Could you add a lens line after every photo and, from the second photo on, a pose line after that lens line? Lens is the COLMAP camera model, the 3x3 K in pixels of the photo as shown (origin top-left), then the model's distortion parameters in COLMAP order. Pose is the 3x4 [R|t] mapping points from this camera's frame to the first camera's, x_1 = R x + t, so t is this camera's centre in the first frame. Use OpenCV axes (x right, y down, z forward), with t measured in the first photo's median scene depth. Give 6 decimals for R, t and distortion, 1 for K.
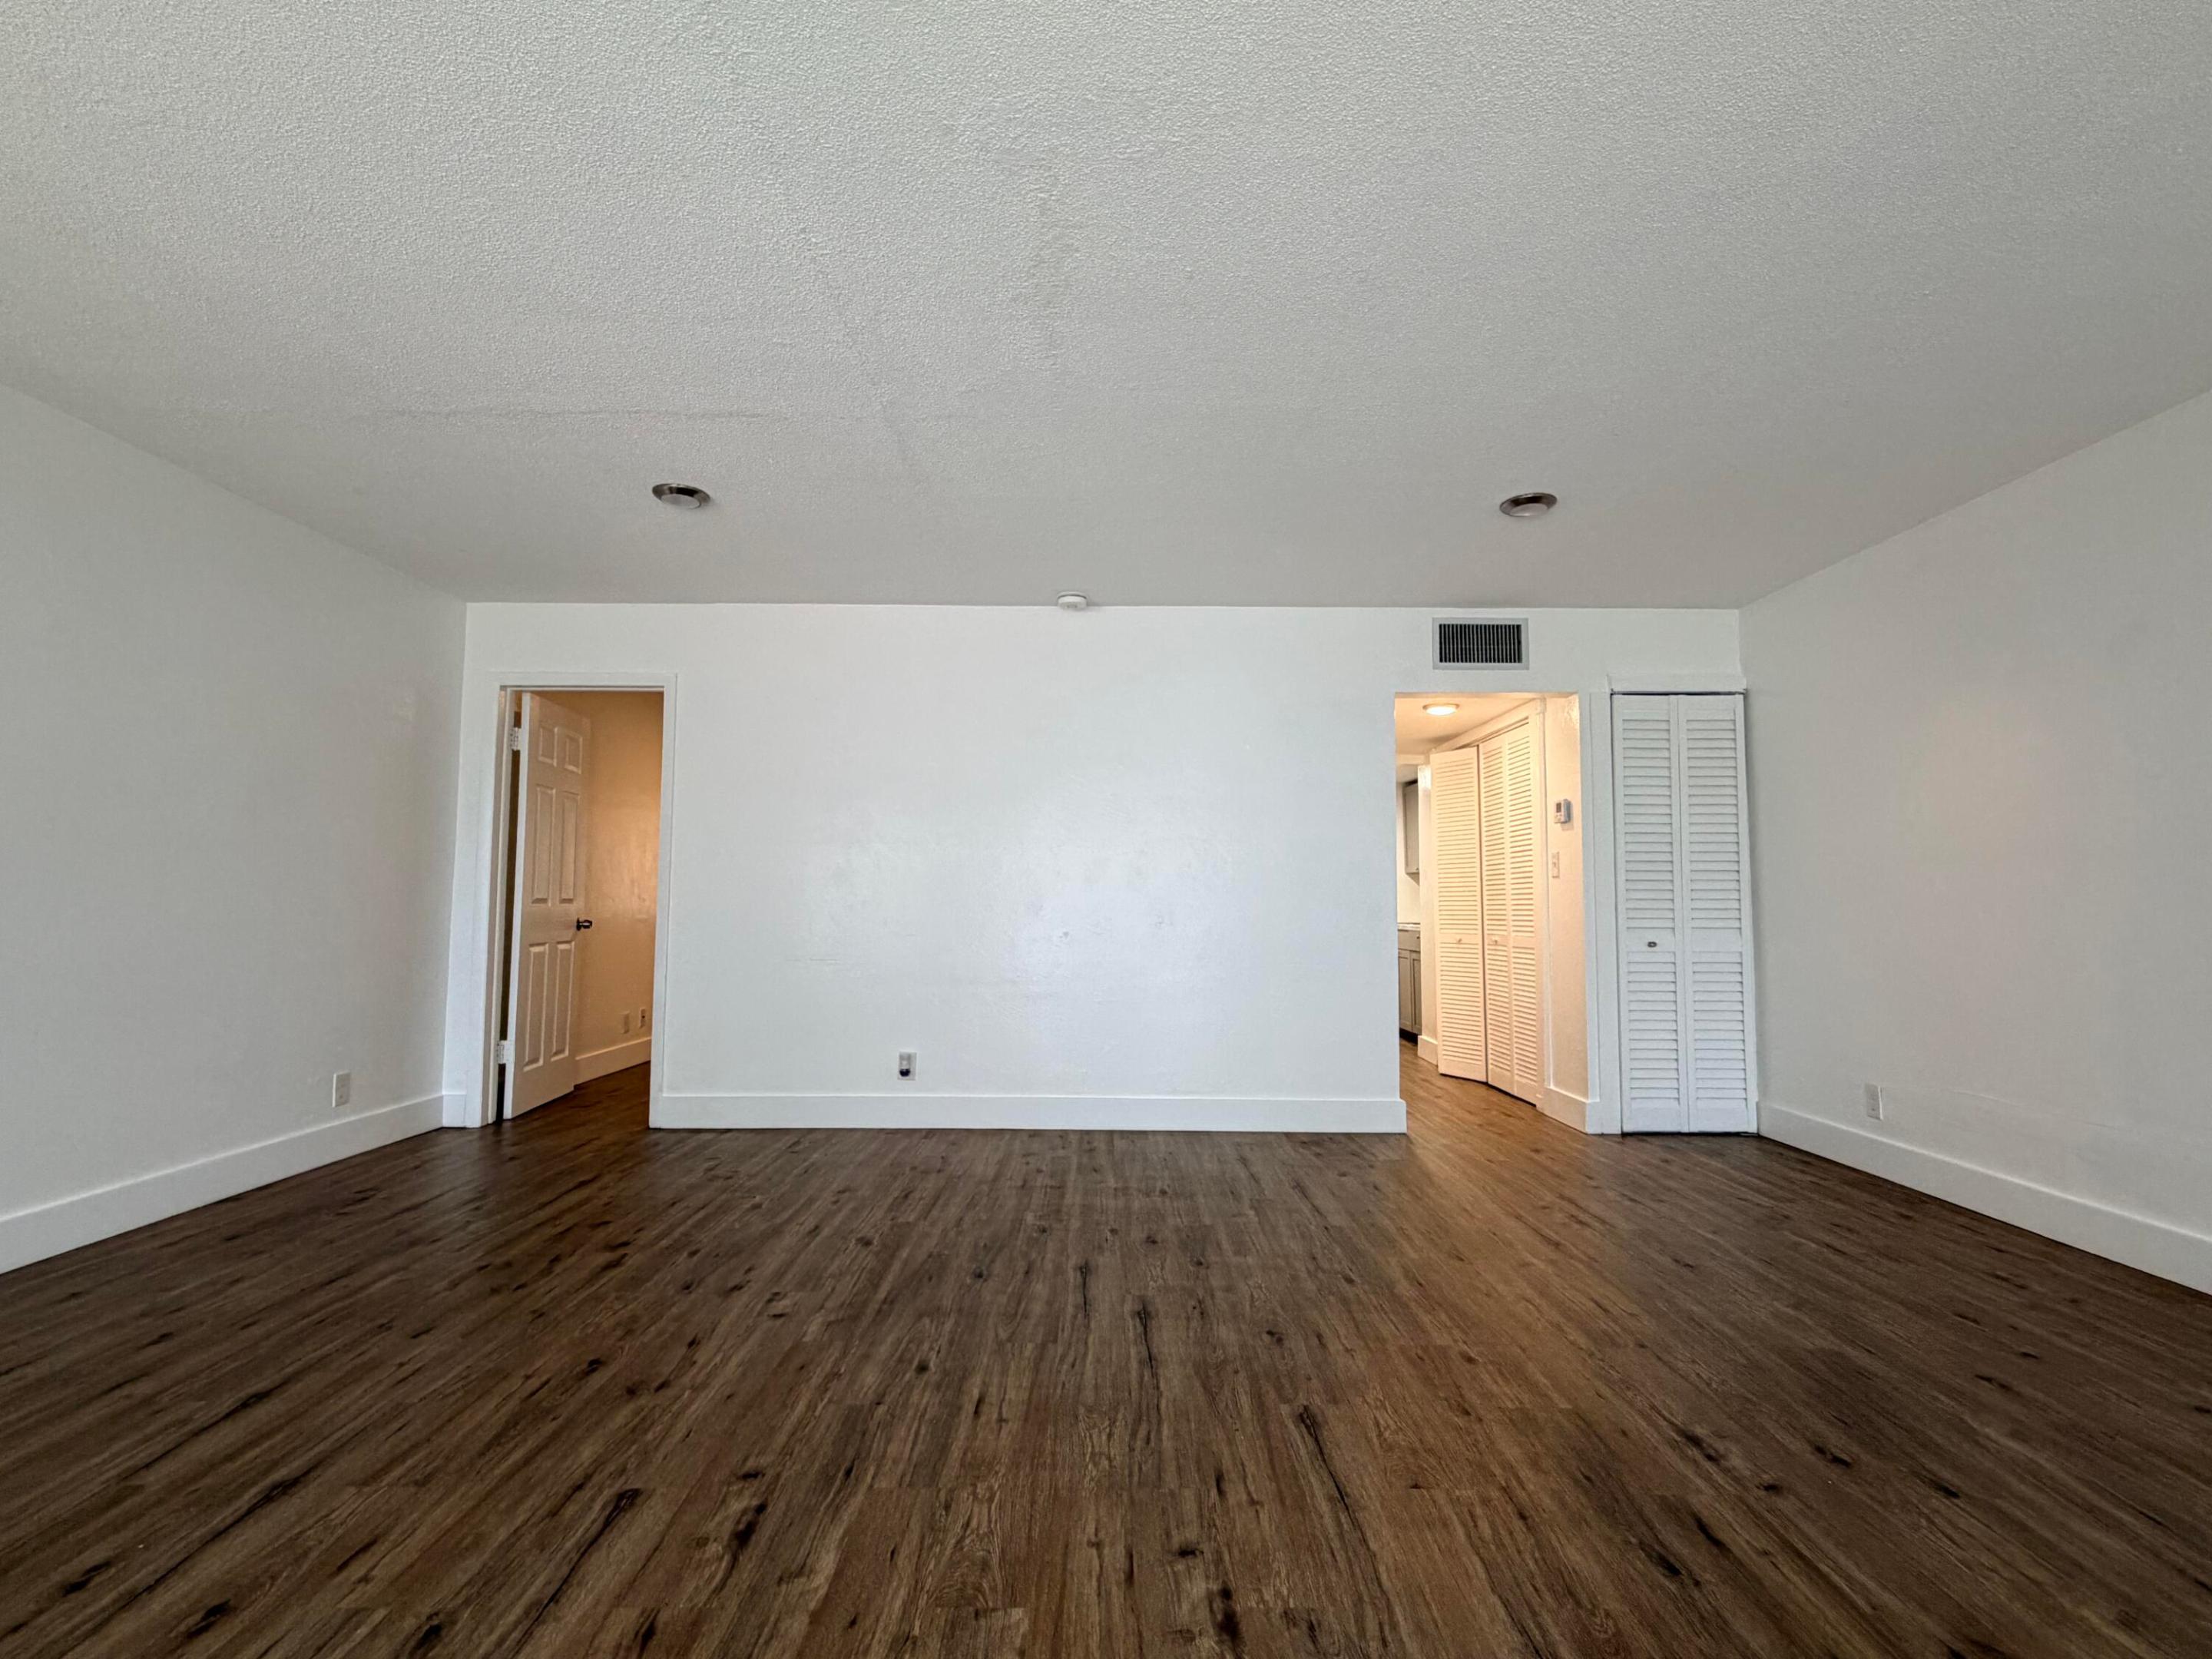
lens RADIAL K [[1056.3, 0, 1104.0], [0, 1056.3, 826.0], [0, 0, 1]] dist [-0.001224, 0.000916]
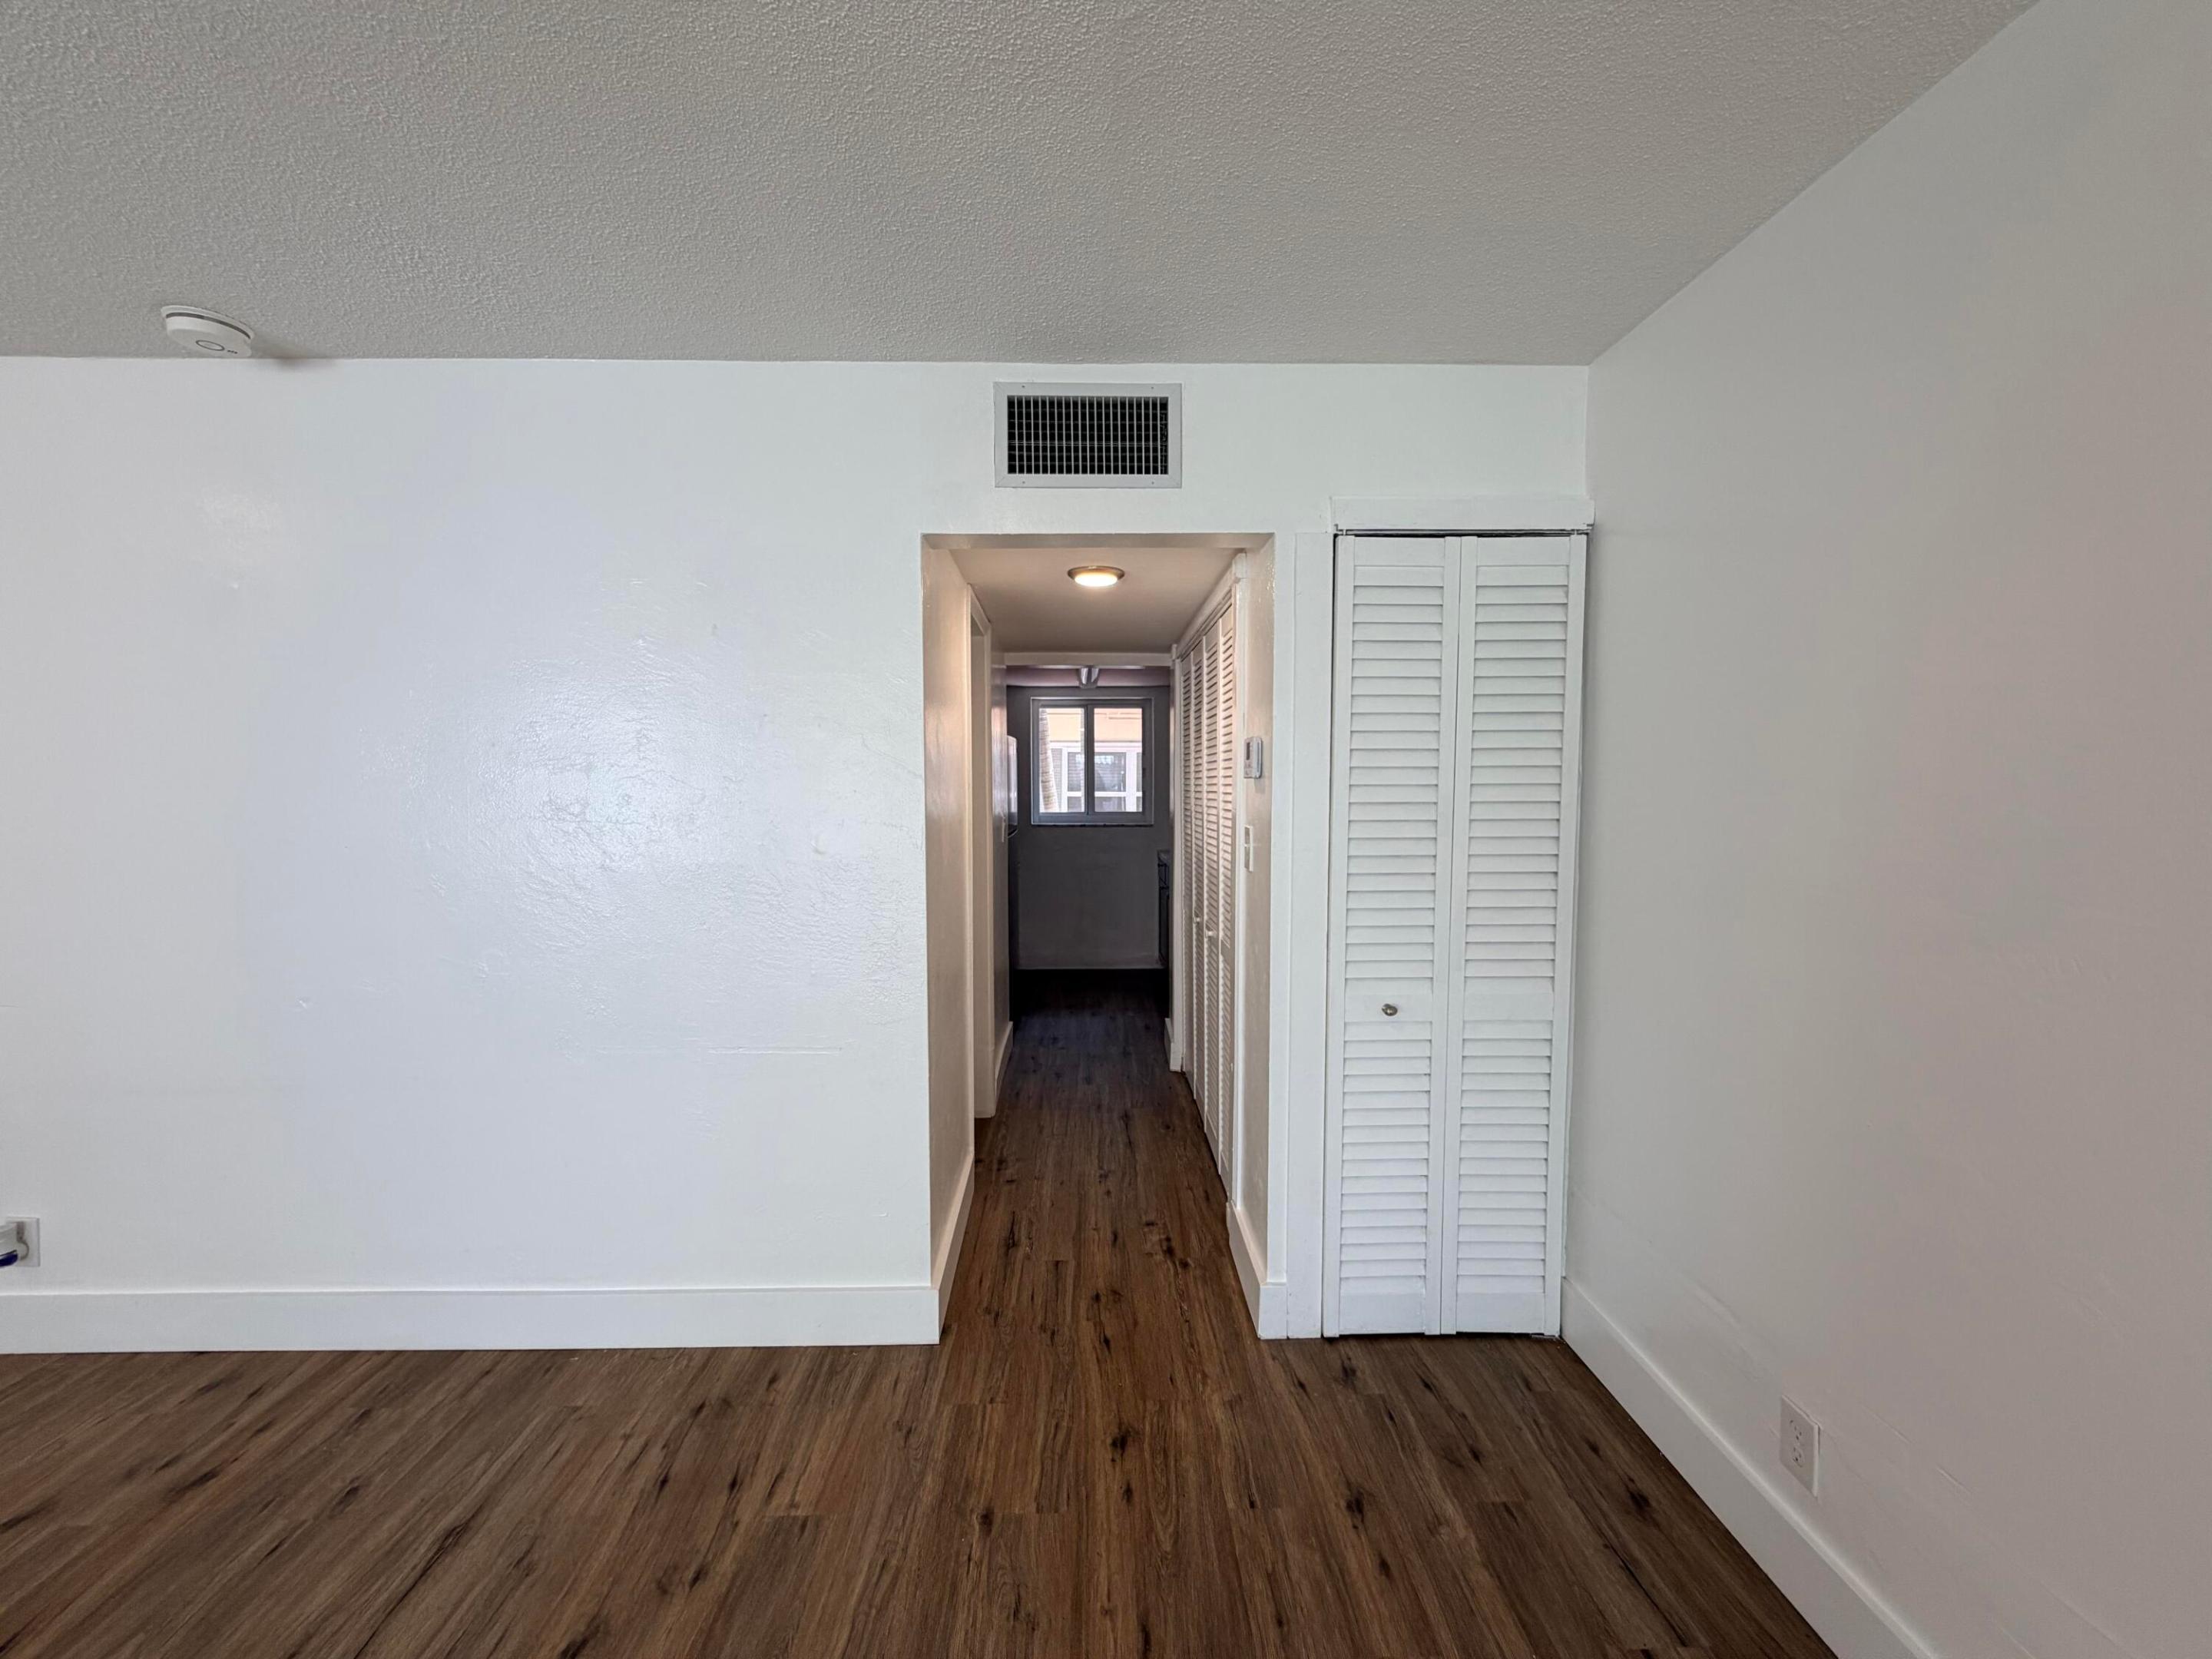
lens RADIAL K [[879.6, 0, 1097.7], [0, 879.6, 828.2], [0, 0, 1]] dist [-0.000296, 0.000446]
pose [[0.999744, -0.009912, 0.020327, 0.365429], [0.007209, 0.991617, 0.129014, -0.040342], [-0.021435, -0.128835, 0.991434, 0.574410]]
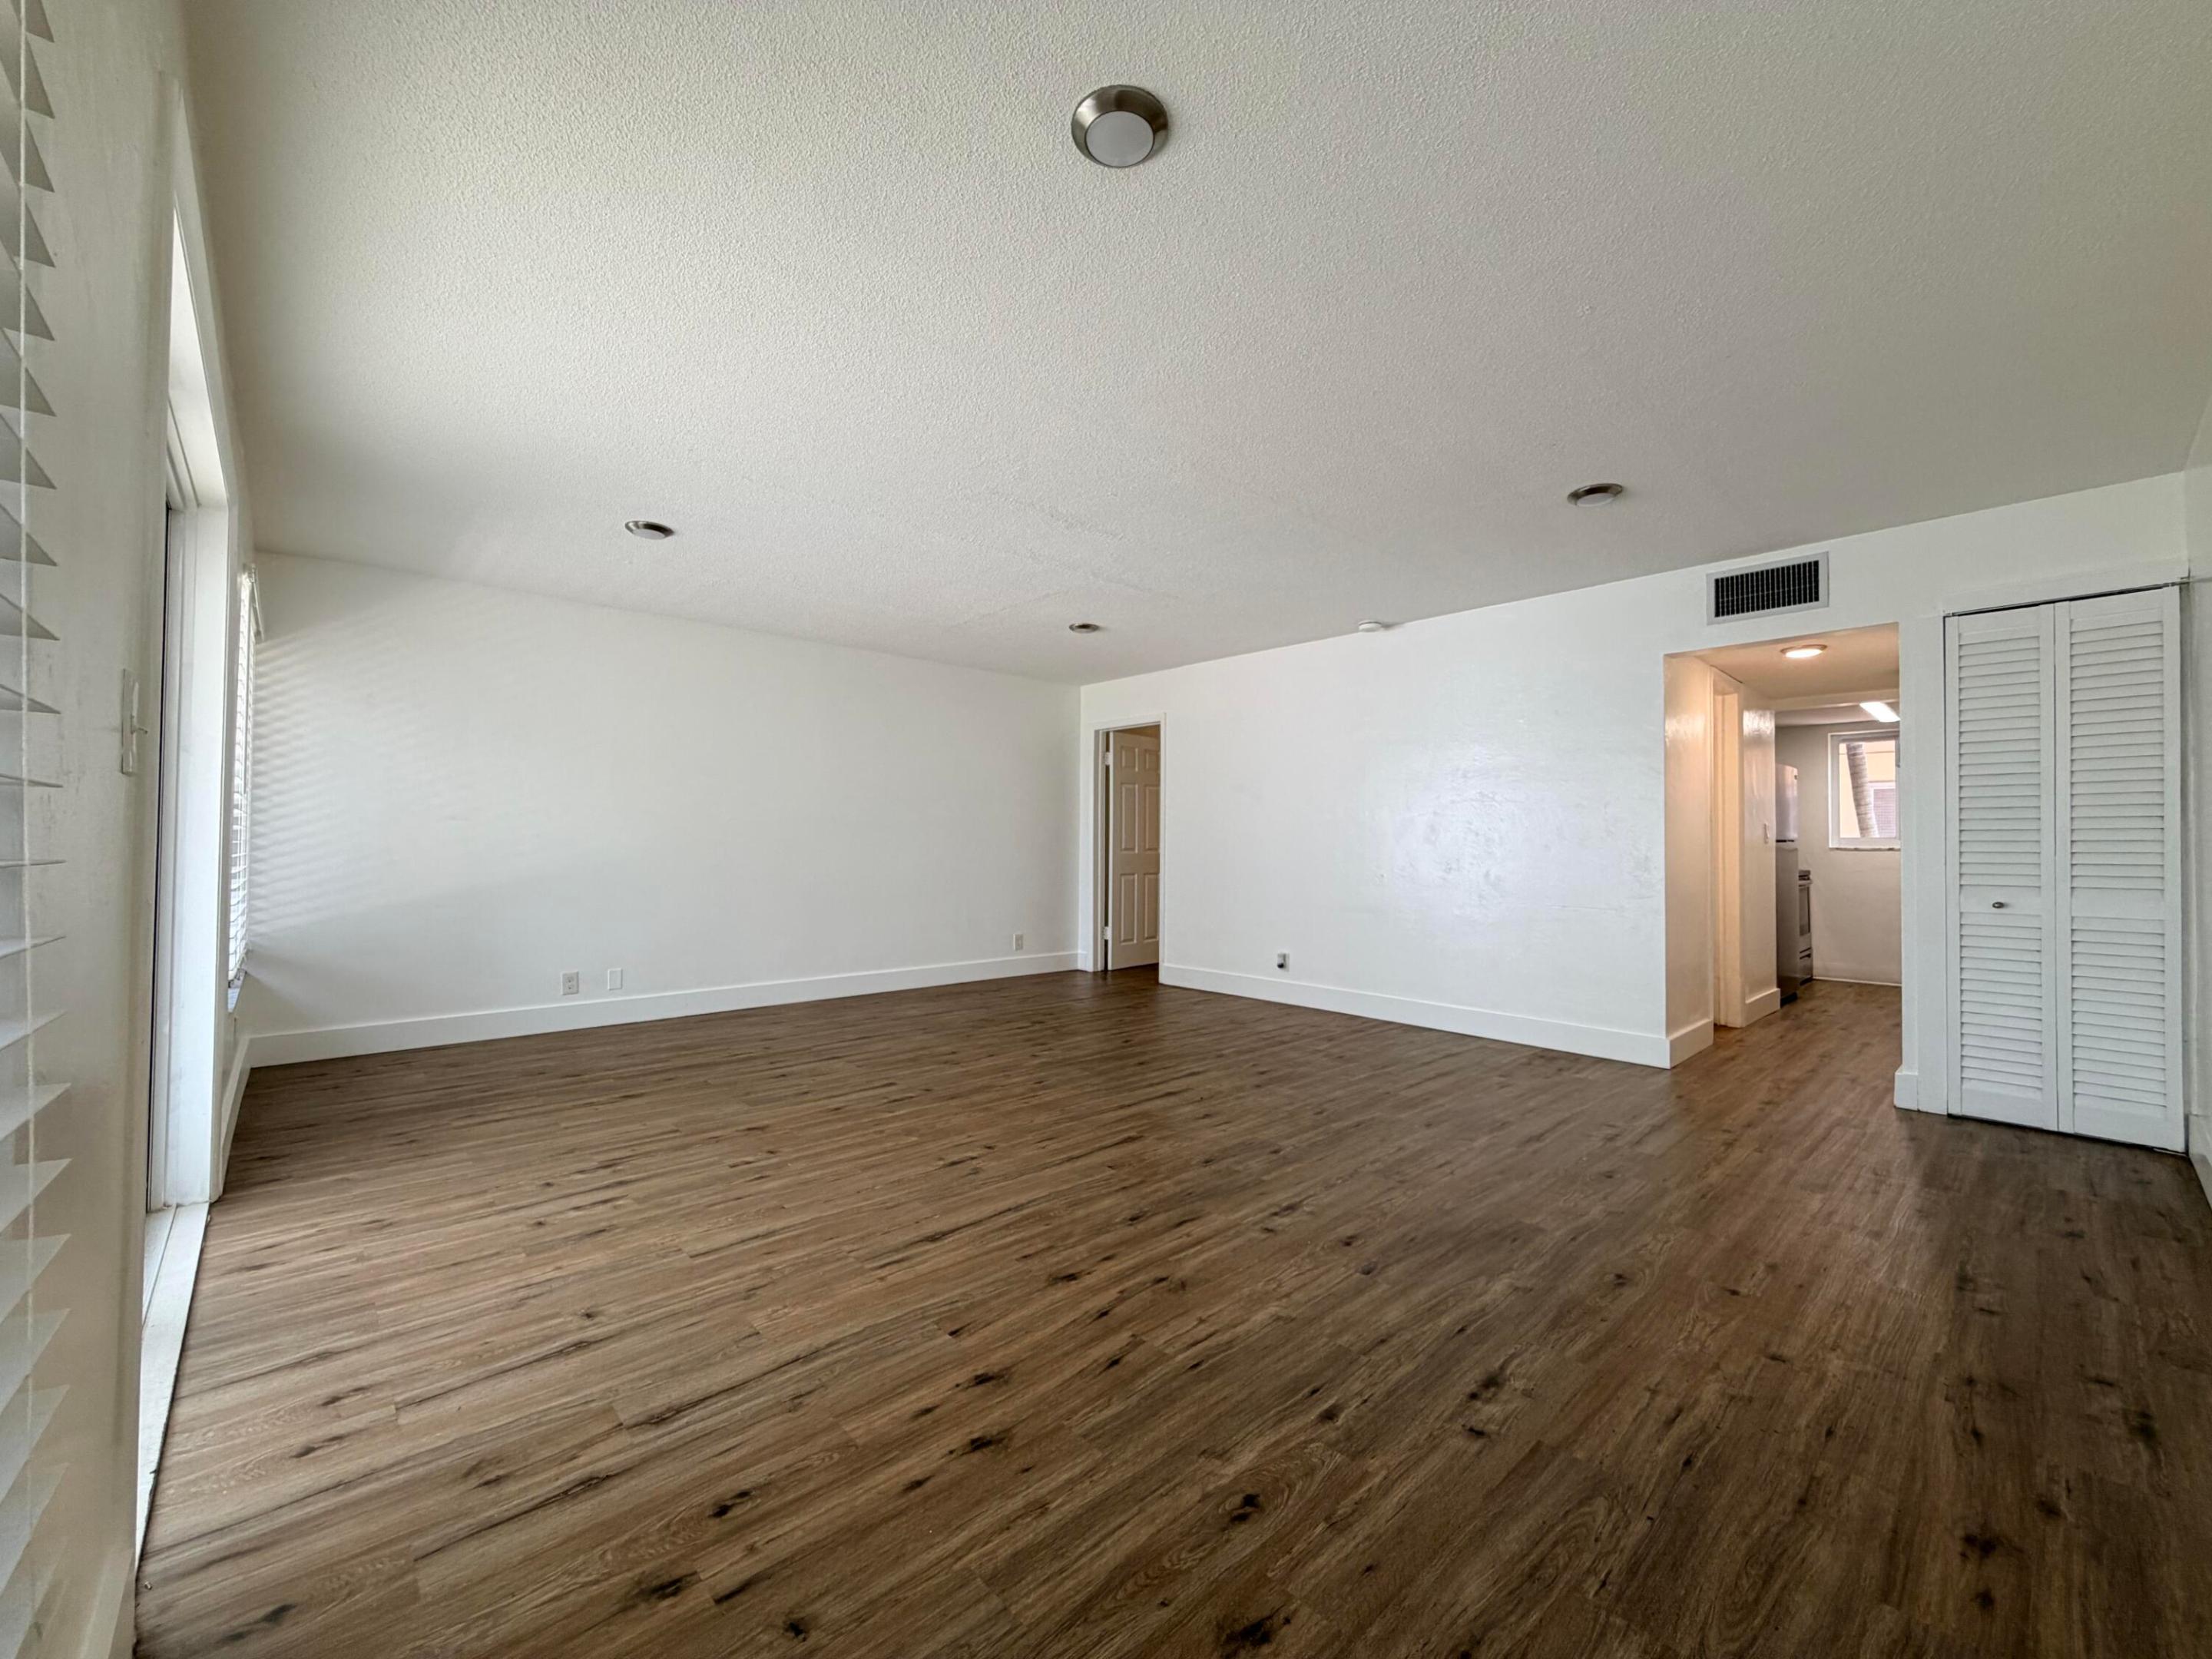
lens RADIAL K [[879.6, 0, 1101.7], [0, 879.6, 827.6], [0, 0, 1]] dist [-0.000296, 0.000446]
pose [[0.674914, -0.014926, -0.737746, 0.561848], [0.050060, 0.998418, 0.025597, -0.005211], [0.736197, -0.054207, 0.674593, -0.010817]]
